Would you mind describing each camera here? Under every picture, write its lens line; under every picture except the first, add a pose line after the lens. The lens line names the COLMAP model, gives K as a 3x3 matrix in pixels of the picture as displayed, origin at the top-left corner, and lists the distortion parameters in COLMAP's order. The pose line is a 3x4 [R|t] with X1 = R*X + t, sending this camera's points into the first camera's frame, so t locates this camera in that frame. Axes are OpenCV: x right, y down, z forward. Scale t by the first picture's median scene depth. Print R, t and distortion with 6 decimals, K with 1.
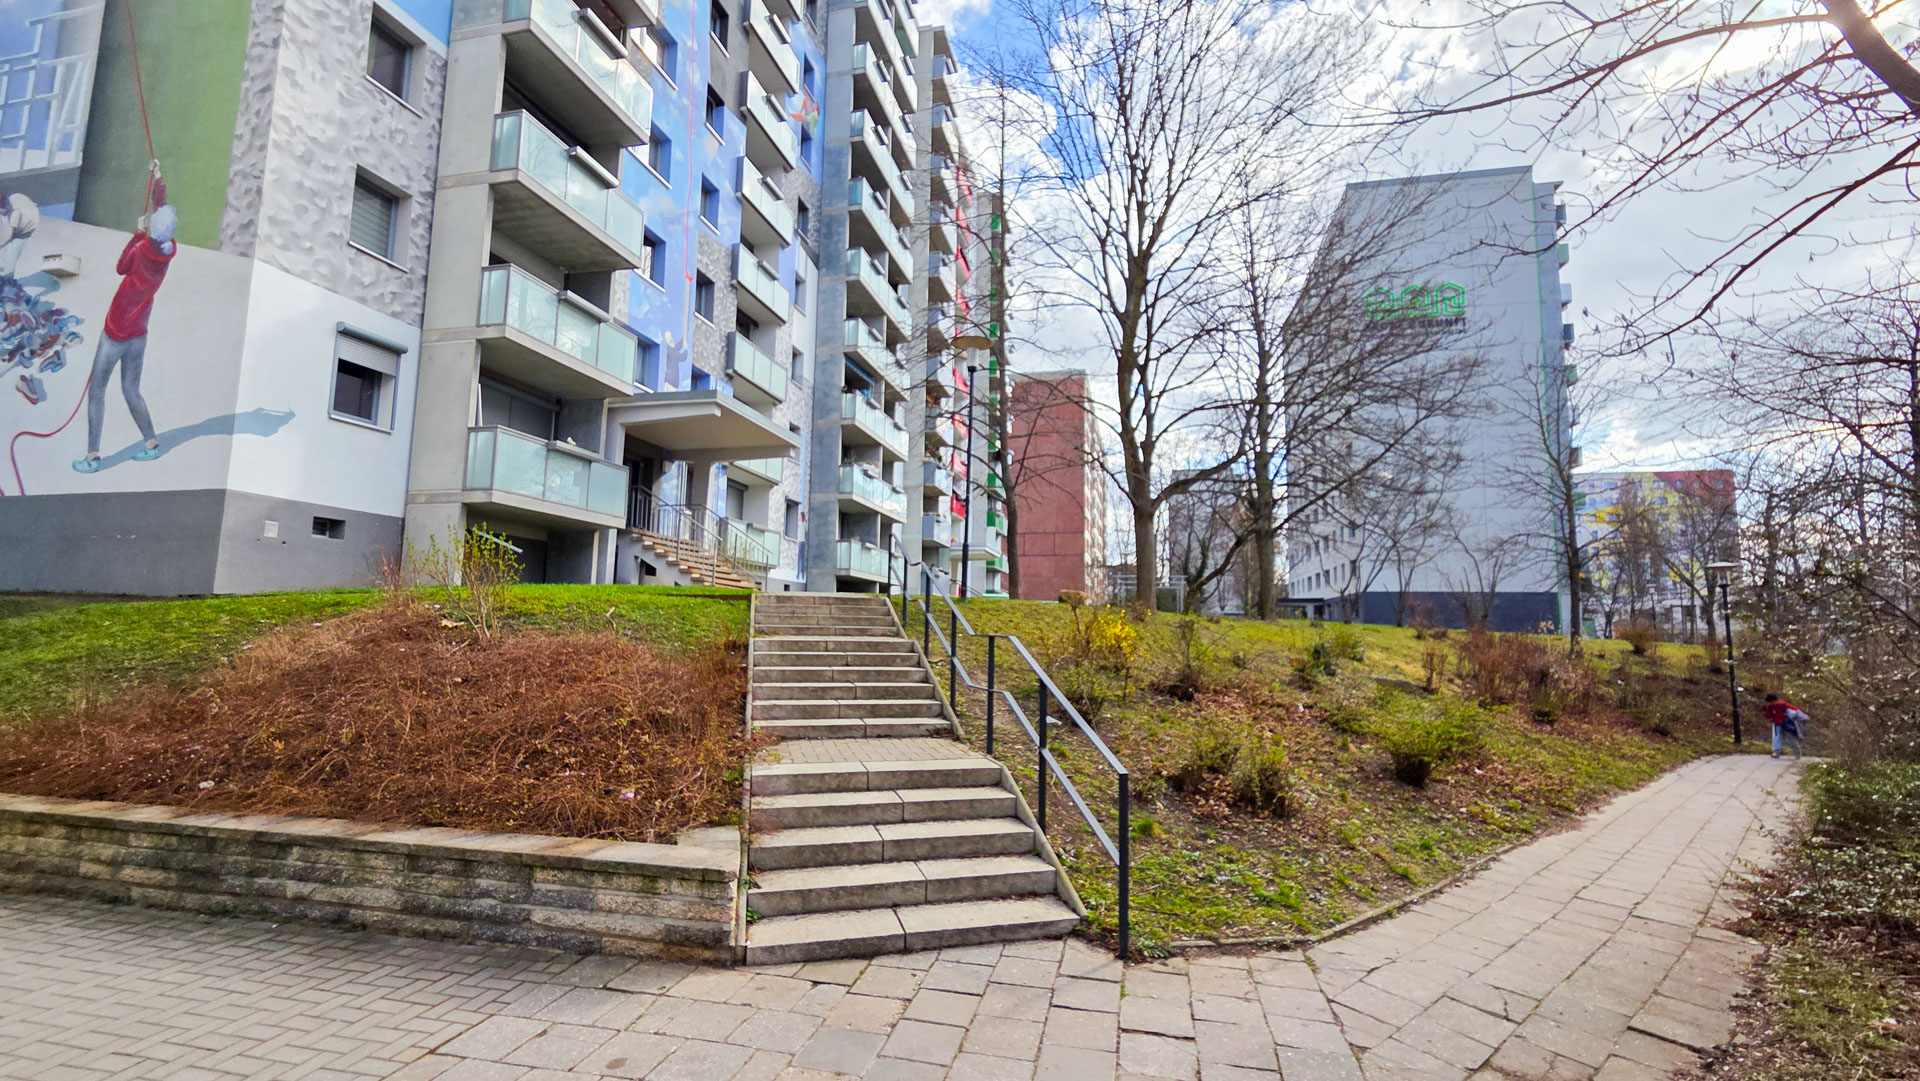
lens RADIAL K [[775.0, 0, 967.3], [0, 775.0, 547.8], [0, 0, 1]] dist [0.009778, -0.000125]
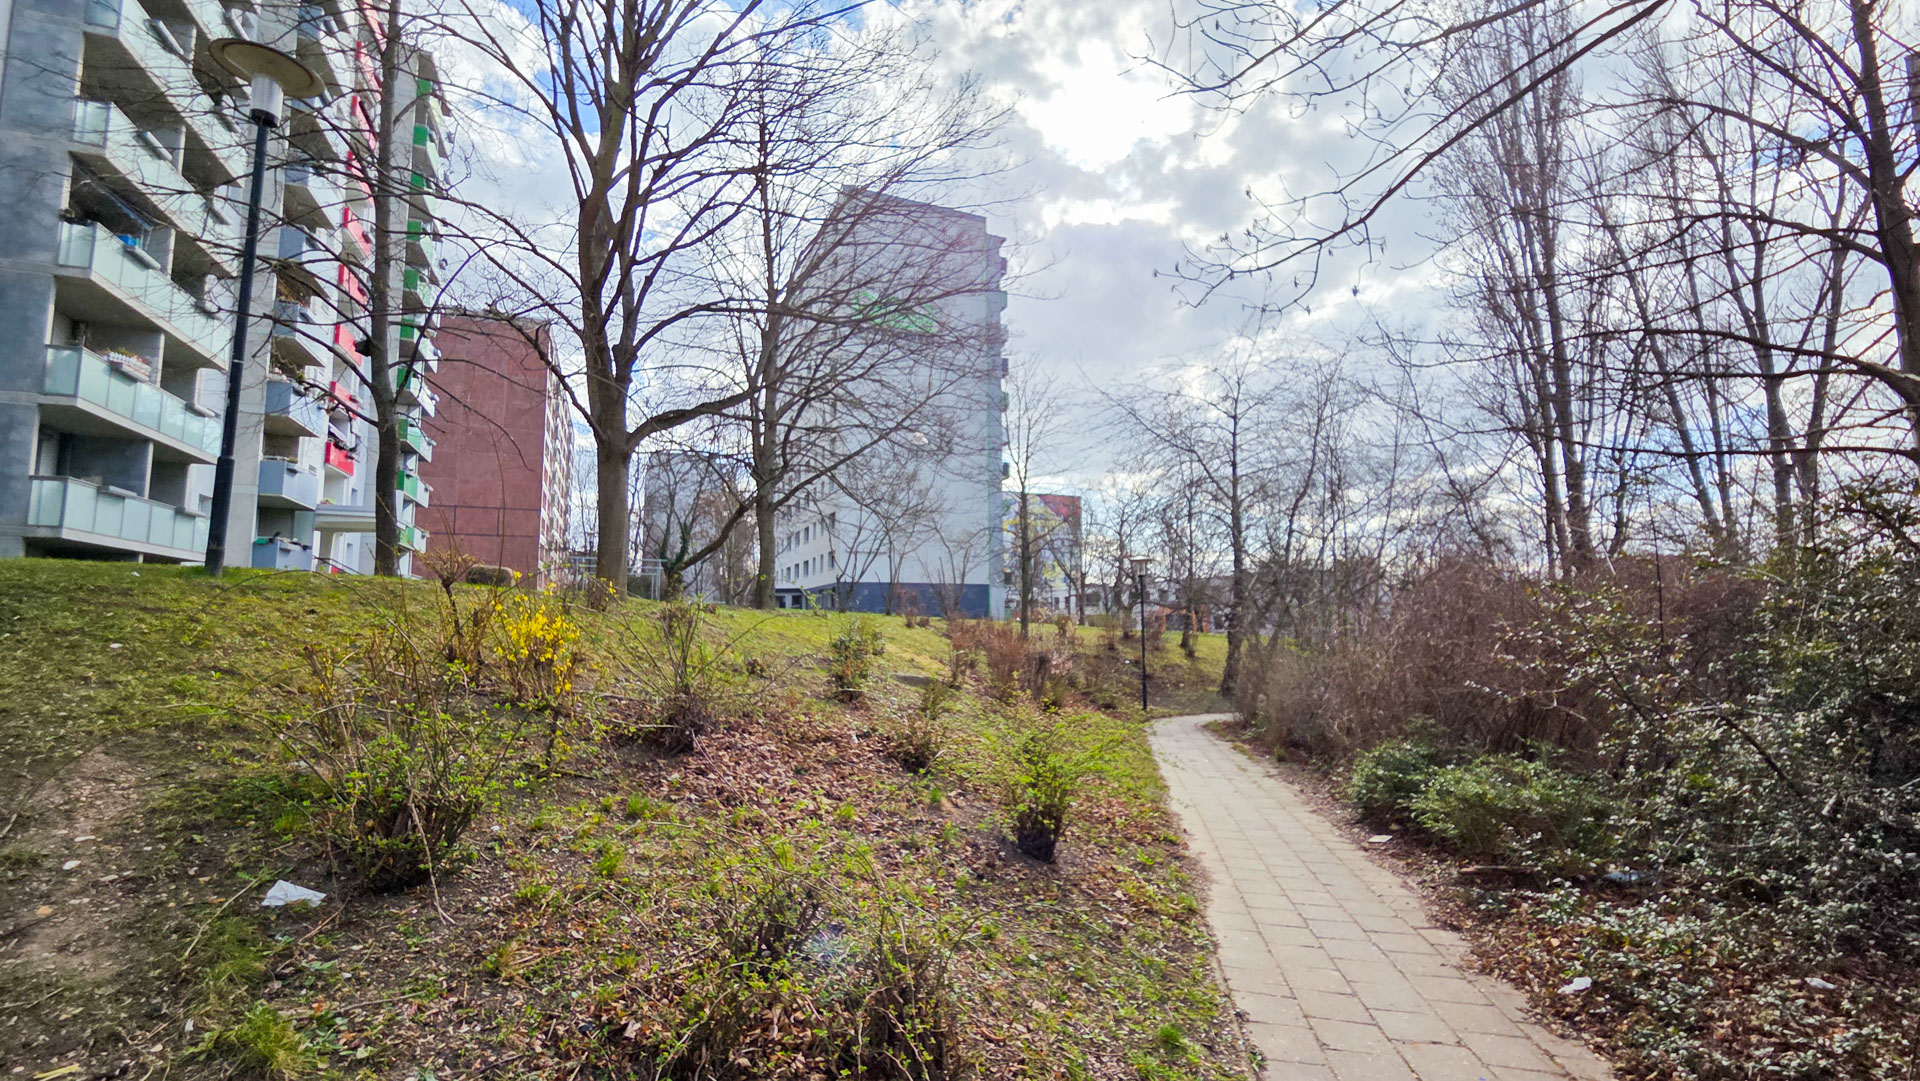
lens RADIAL K [[775.0, 0, 967.3], [0, 775.0, 547.8], [0, 0, 1]] dist [0.009778, -0.000125]
pose [[0.794583, 0.041254, 0.605753, 0.027386], [-0.047909, 0.998838, -0.005182, 0.011893], [-0.605263, -0.024904, 0.795636, 0.114057]]
